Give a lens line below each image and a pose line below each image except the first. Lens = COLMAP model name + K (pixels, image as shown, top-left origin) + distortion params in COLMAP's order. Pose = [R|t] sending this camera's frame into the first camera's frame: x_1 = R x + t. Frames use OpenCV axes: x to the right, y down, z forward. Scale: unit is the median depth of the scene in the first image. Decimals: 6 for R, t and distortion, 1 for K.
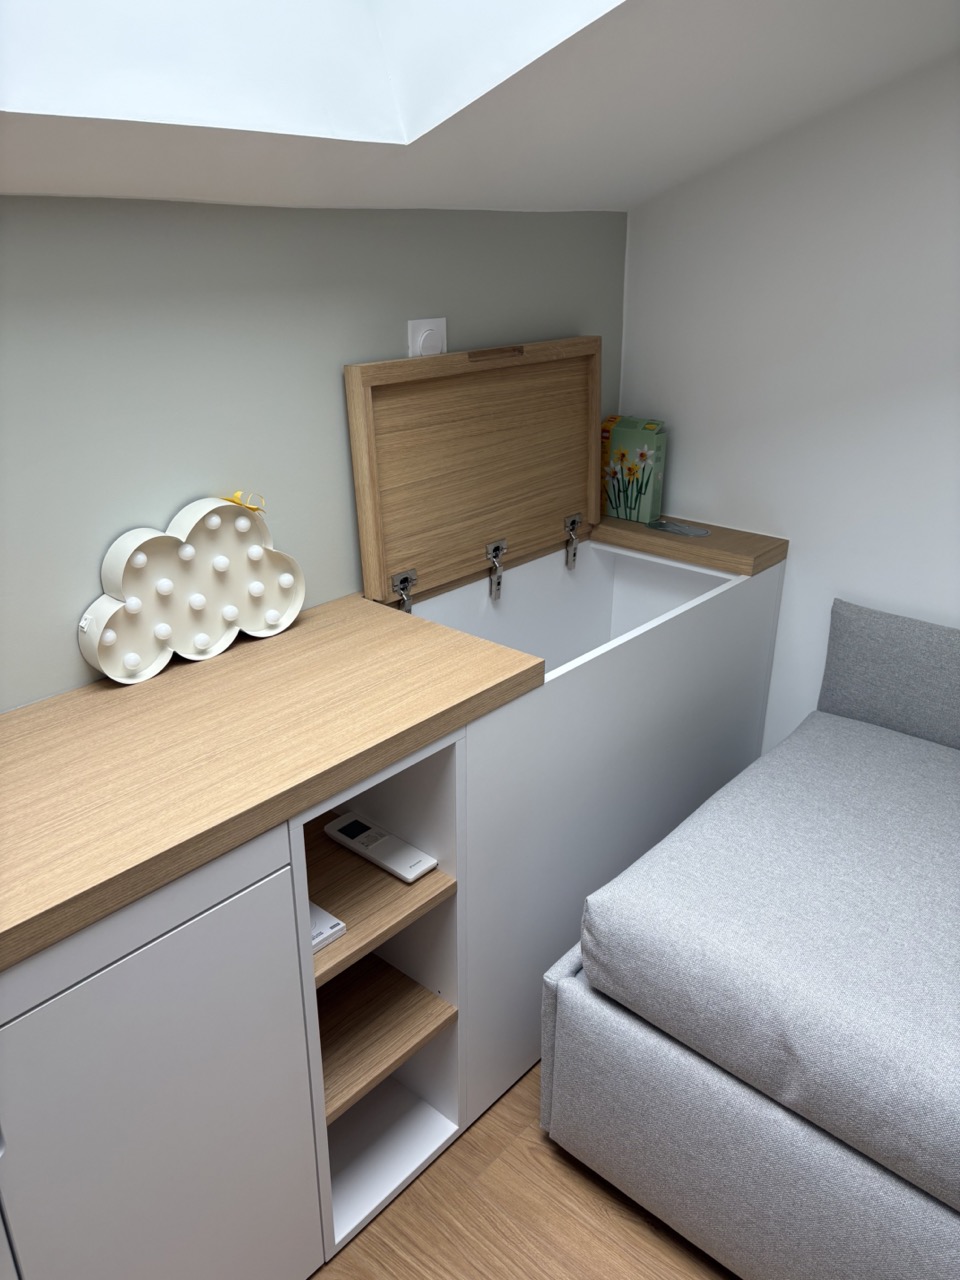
lens RADIAL K [[982.6, 0, 477.2], [0, 982.6, 627.2], [0, 0, 1]] dist [0.012731, -0.011590]
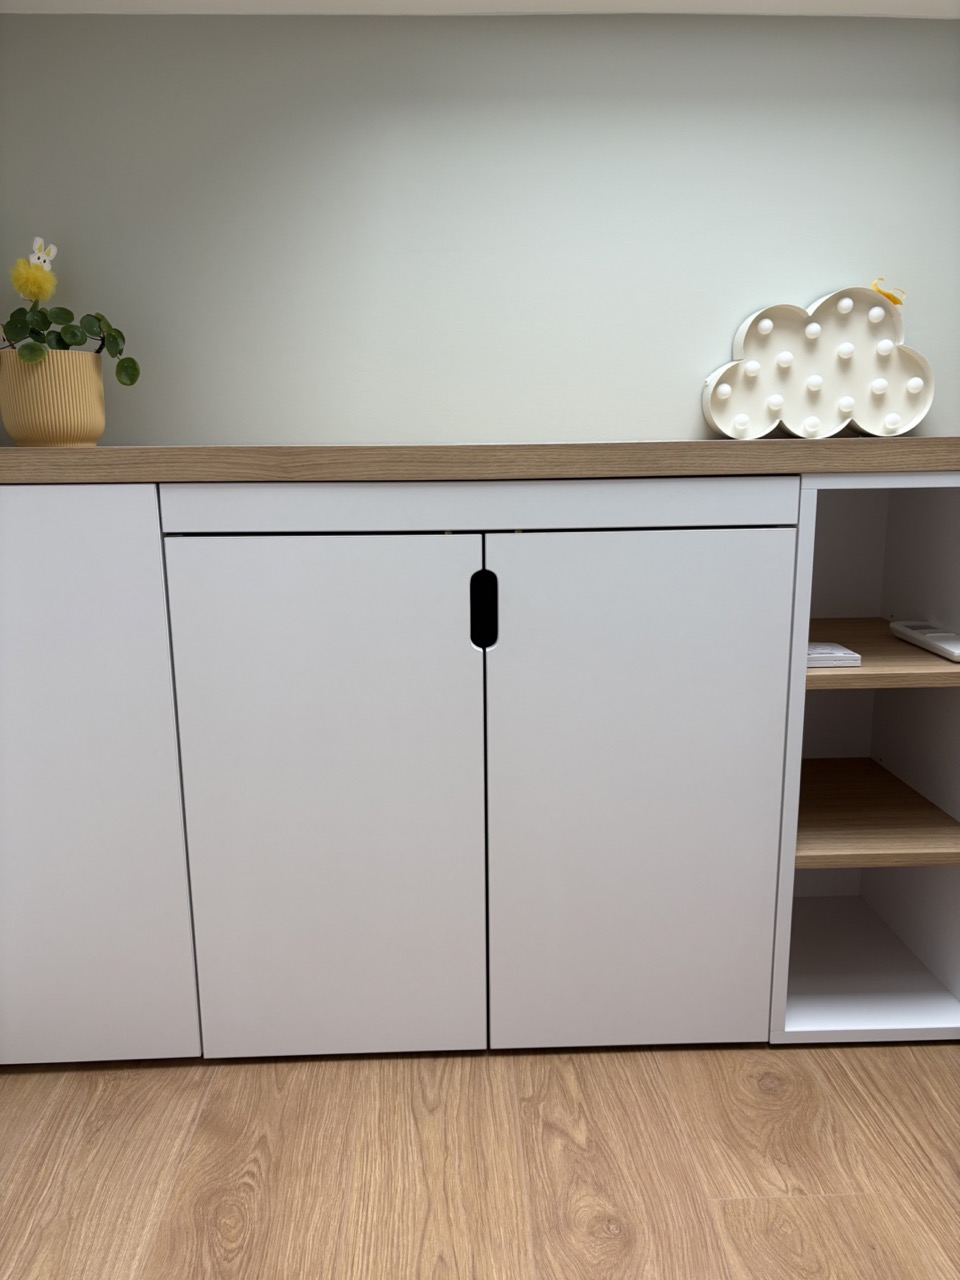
lens RADIAL K [[982.6, 0, 479.3], [0, 982.6, 629.8], [0, 0, 1]] dist [0.012731, -0.011590]
pose [[0.692969, 0.139699, -0.707304, 0.239734], [-0.265736, 0.961468, -0.070451, 0.378819], [0.670208, 0.236776, 0.703390, 0.065783]]
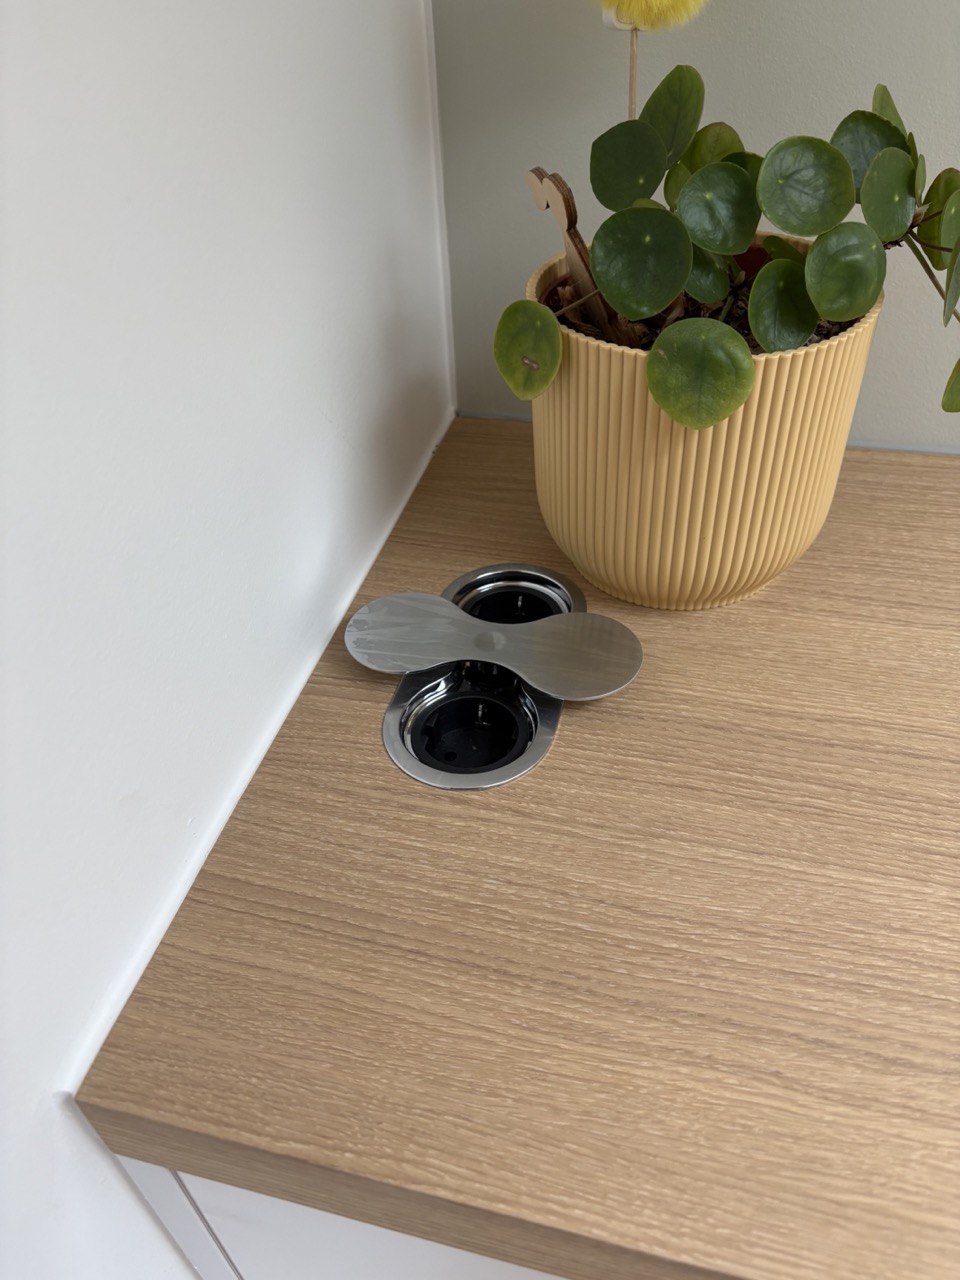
lens RADIAL K [[982.6, 0, 481.8], [0, 982.6, 640.3], [0, 0, 1]] dist [0.012731, -0.011590]
pose [[0.456531, 0.567893, -0.684892, -0.518357], [-0.295354, 0.822875, 0.485430, 0.140565], [0.839253, -0.019328, 0.543398, 0.187450]]
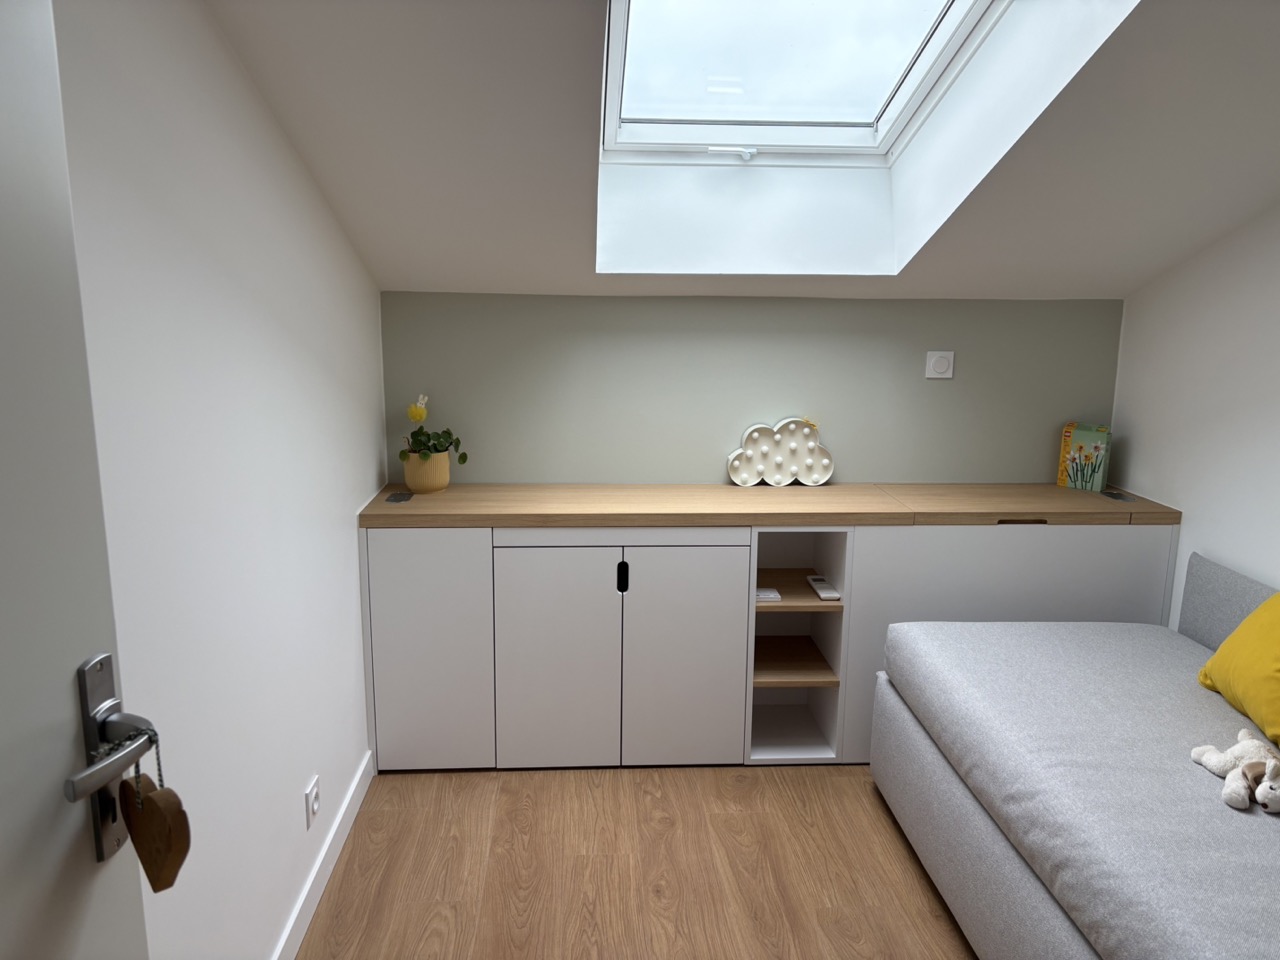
lens RADIAL K [[982.6, 0, 644.9], [0, 982.6, 448.3], [0, 0, 1]] dist [0.012731, -0.011590]
pose [[0.713089, 0.132319, -0.688473, 0.988799], [-0.279360, 0.954325, -0.105934, 0.258234], [0.643010, 0.267873, 0.717483, -0.783704]]
